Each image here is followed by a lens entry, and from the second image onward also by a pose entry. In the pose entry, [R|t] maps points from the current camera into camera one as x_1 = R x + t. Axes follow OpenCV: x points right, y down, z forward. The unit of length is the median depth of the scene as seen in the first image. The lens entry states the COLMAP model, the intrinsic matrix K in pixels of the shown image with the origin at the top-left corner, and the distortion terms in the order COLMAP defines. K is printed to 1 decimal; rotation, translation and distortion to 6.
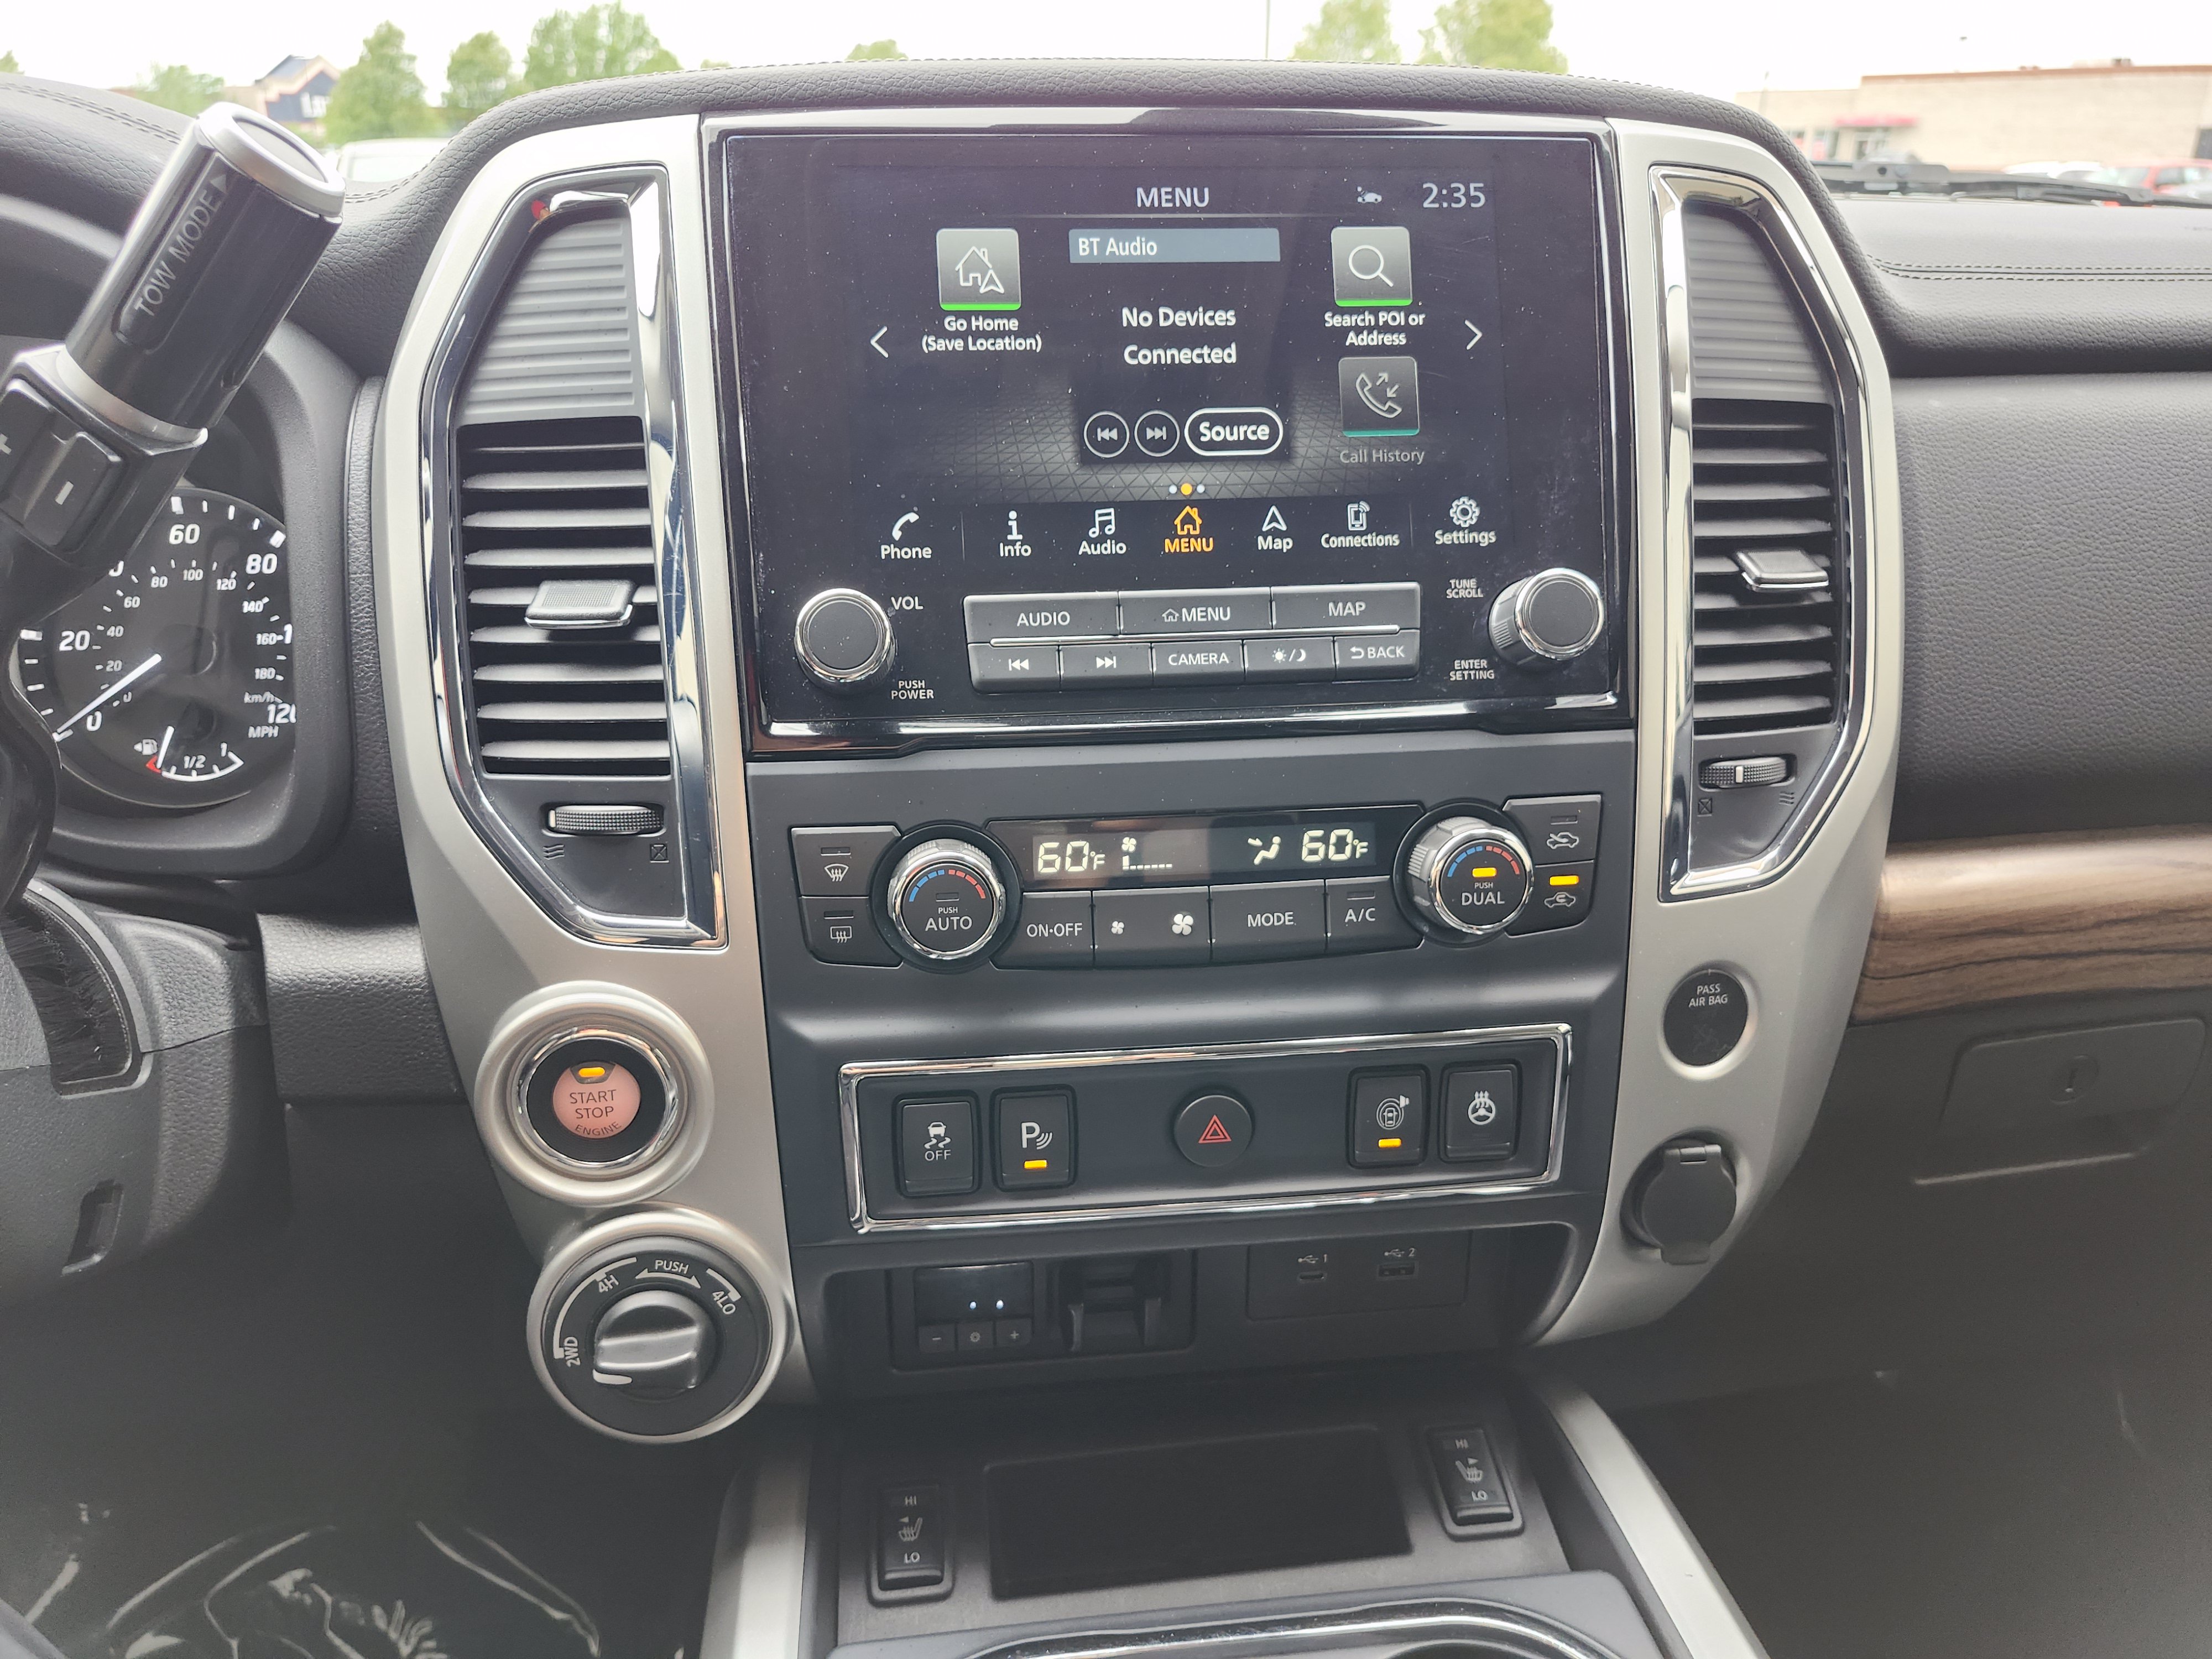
lens RADIAL K [[1548.9, 0, 1082.2], [0, 1548.9, 840.0], [0, 0, 1]] dist [0.075167, -0.106044]
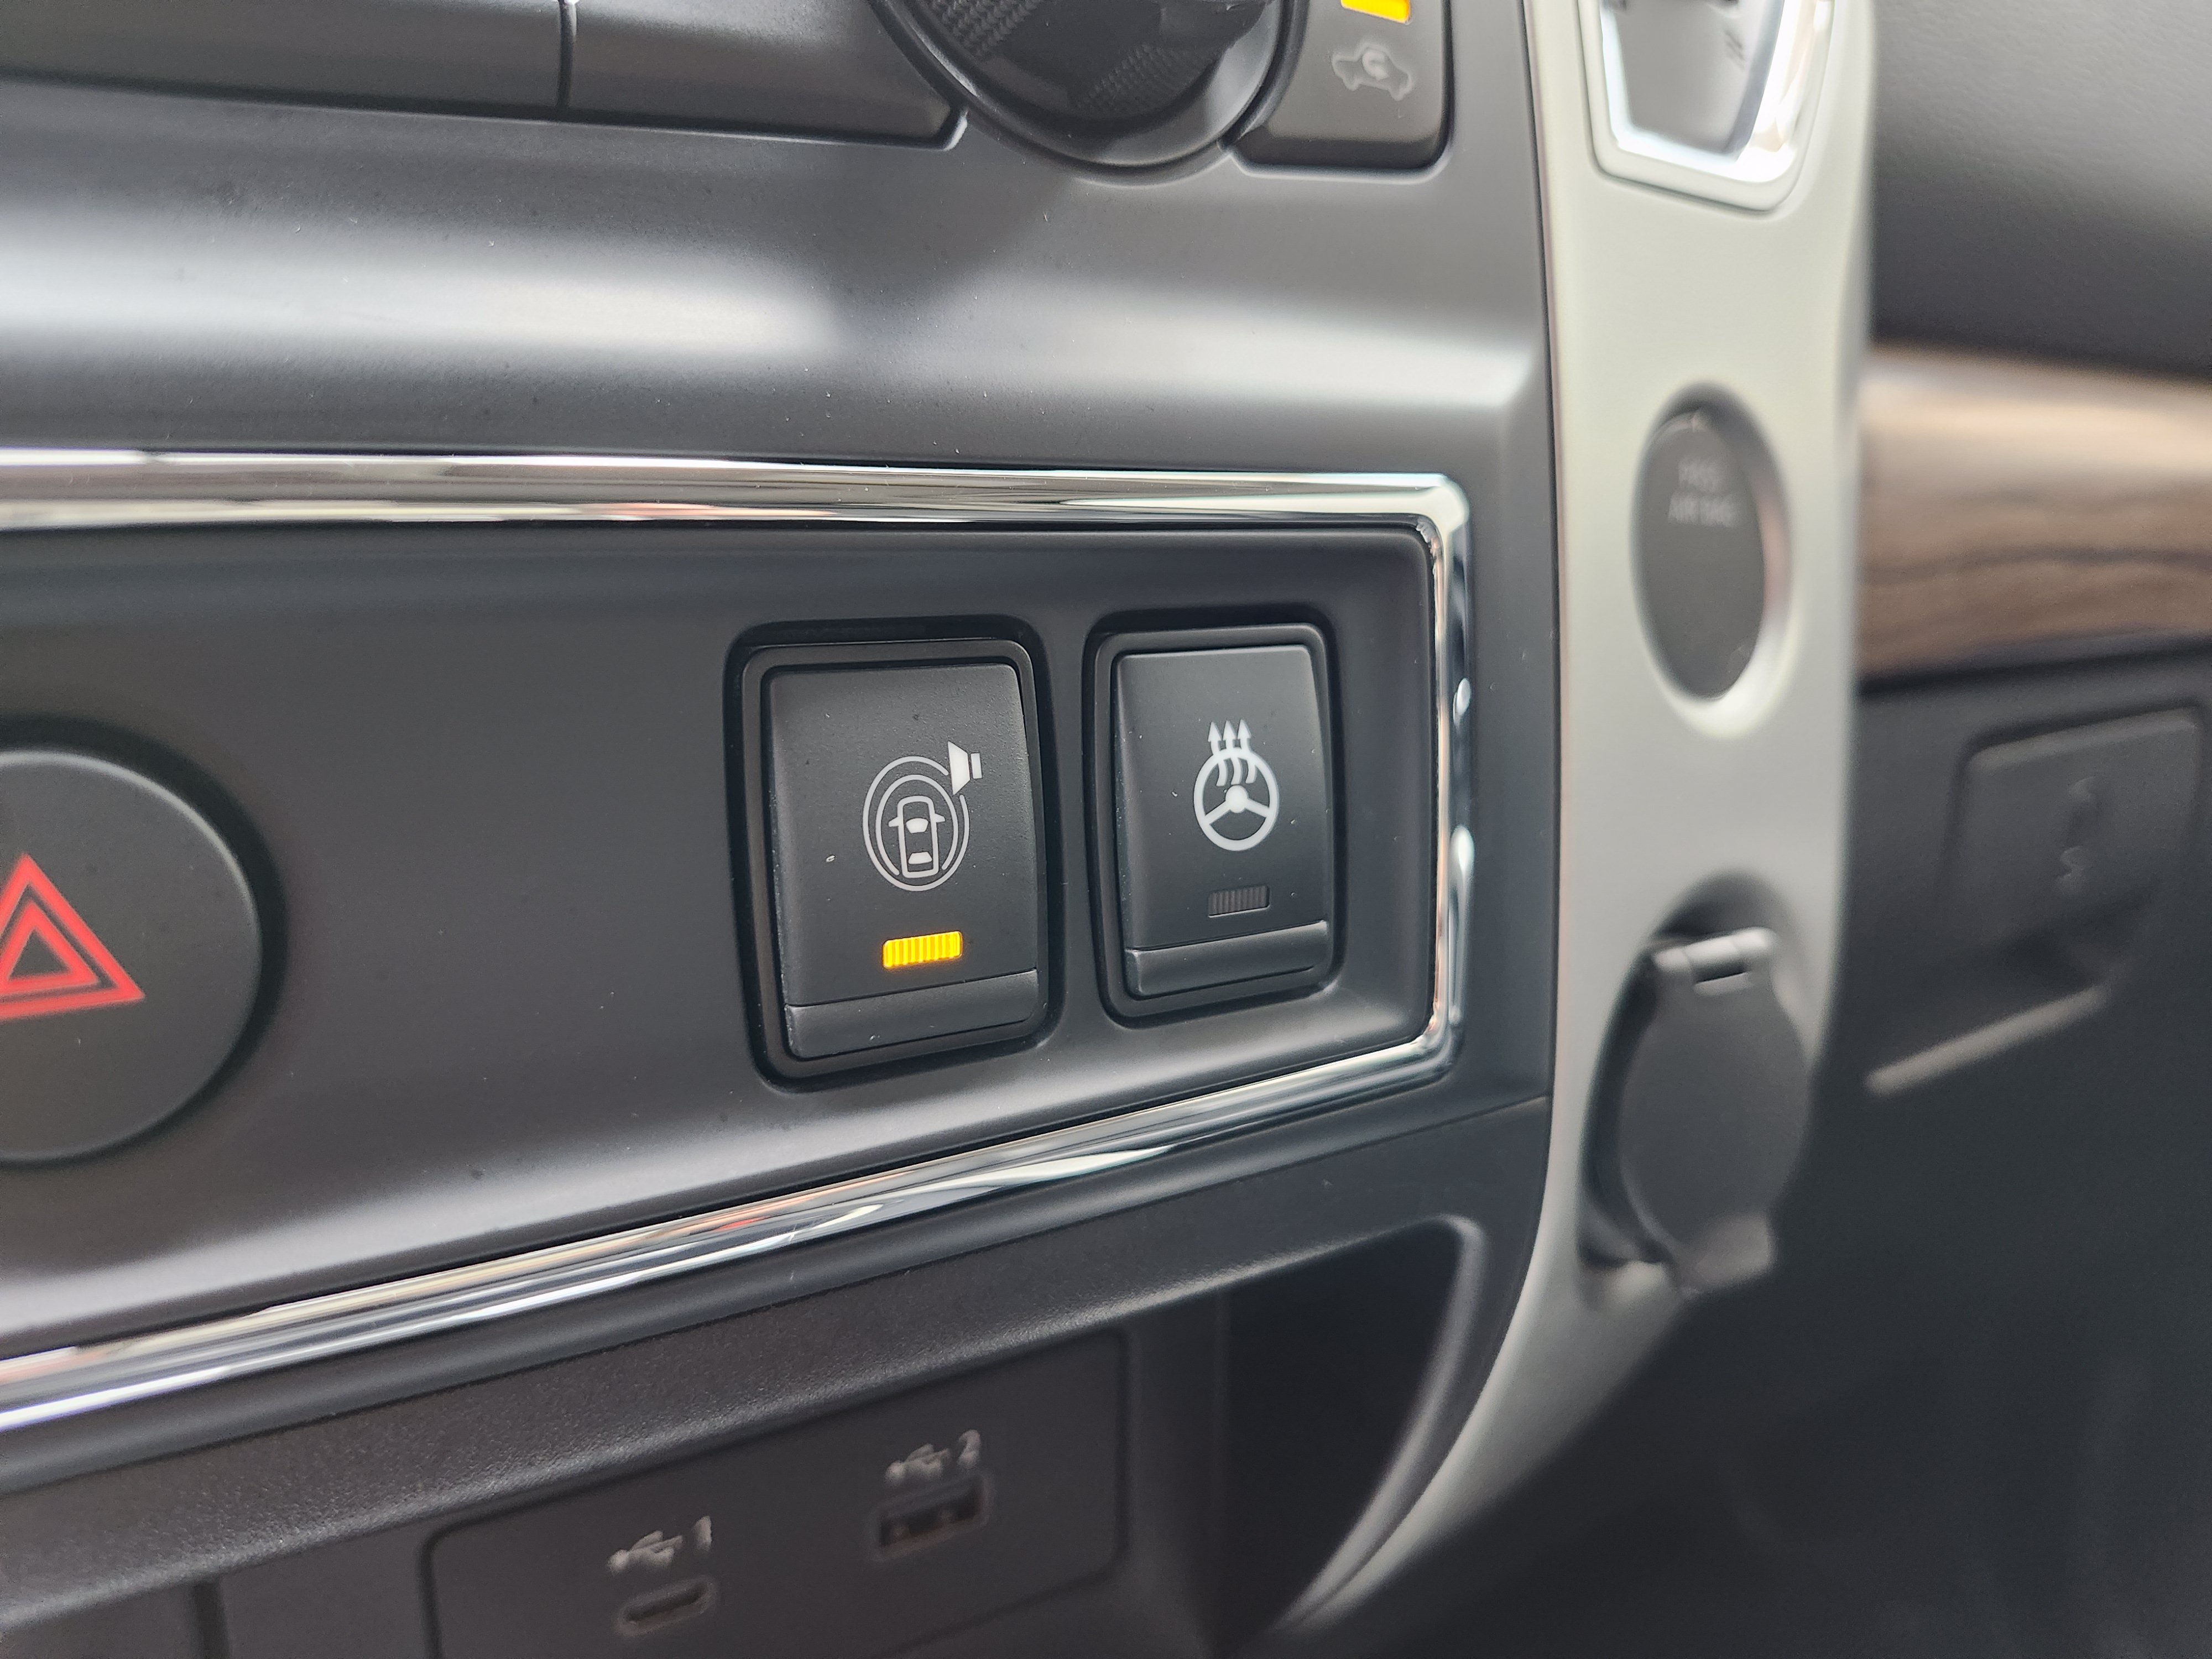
lens RADIAL K [[1696.5, 0, 1106.0], [0, 1696.5, 829.5], [0, 0, 1]] dist [-0.004634, -0.068536]
pose [[0.907969, -0.075674, 0.412148, 0.119123], [0.132904, 0.984783, -0.111974, 0.210956], [-0.397403, 0.156445, 0.904210, 0.758950]]
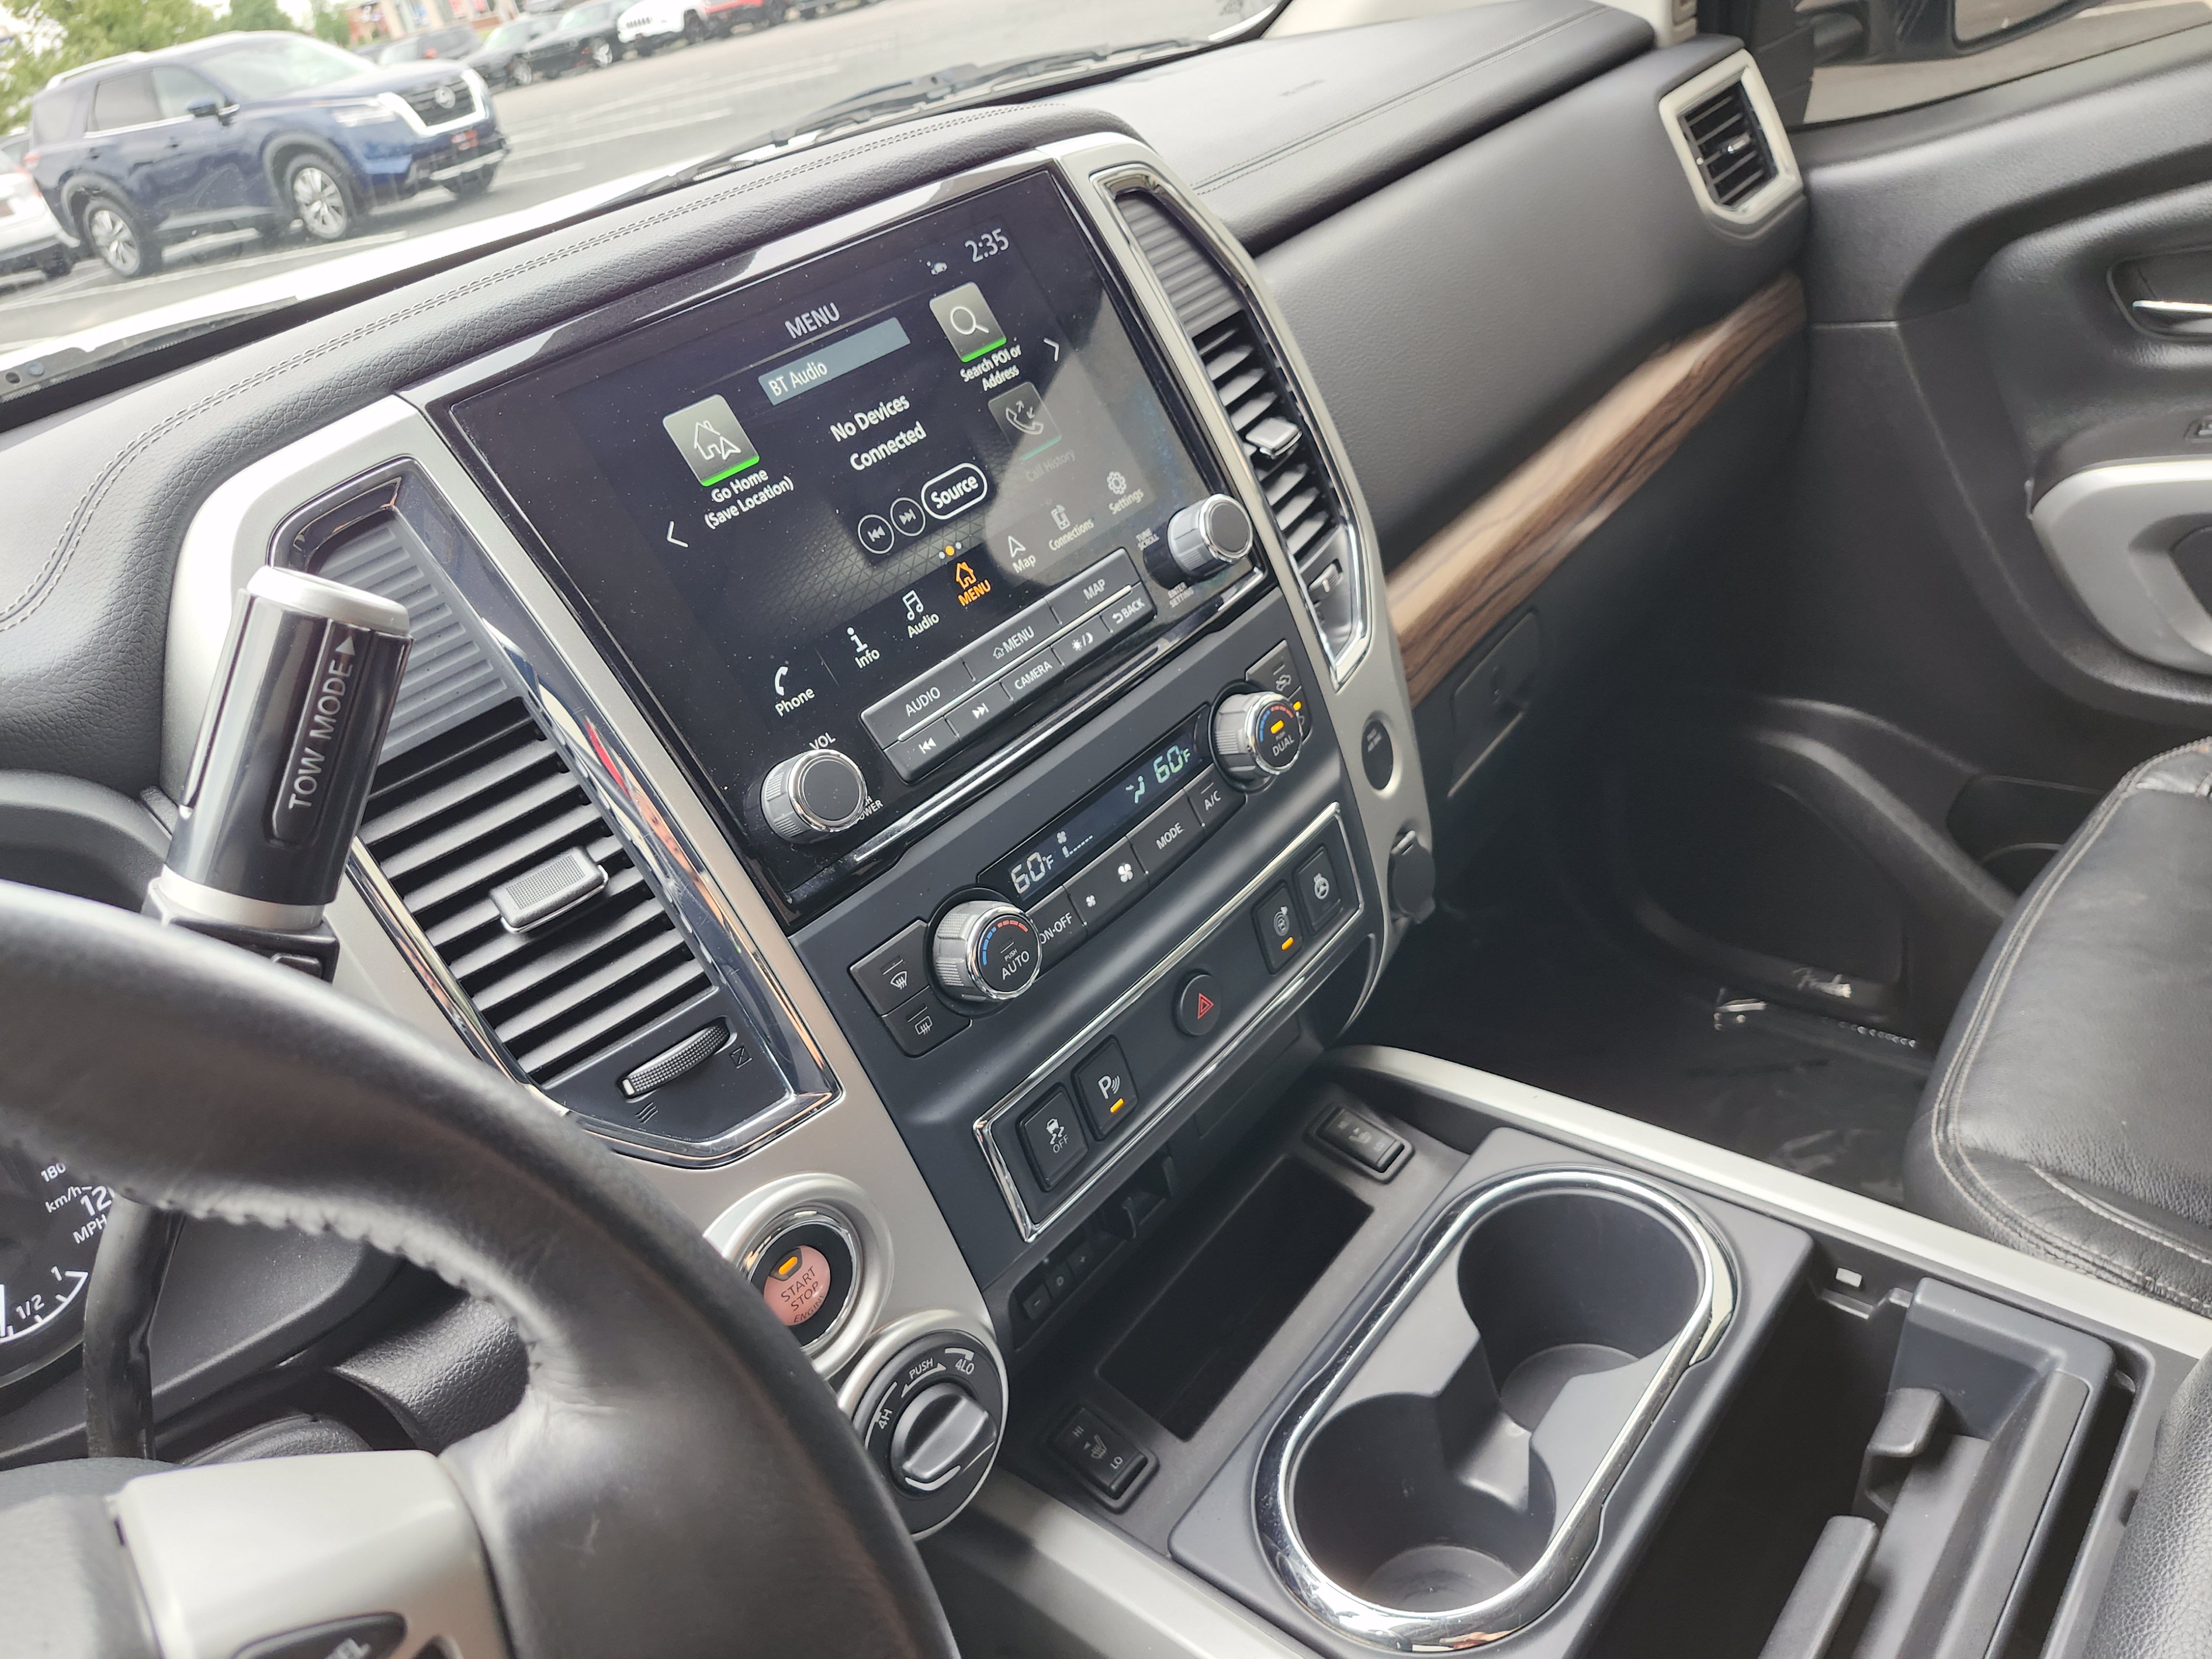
lens RADIAL K [[1548.9, 0, 1082.2], [0, 1548.9, 840.0], [0, 0, 1]] dist [0.075167, -0.106044]
pose [[0.727181, -0.478488, 0.492196, -0.538391], [0.444346, 0.874642, 0.193797, -0.216298], [-0.523225, 0.077780, 0.848638, -0.029841]]
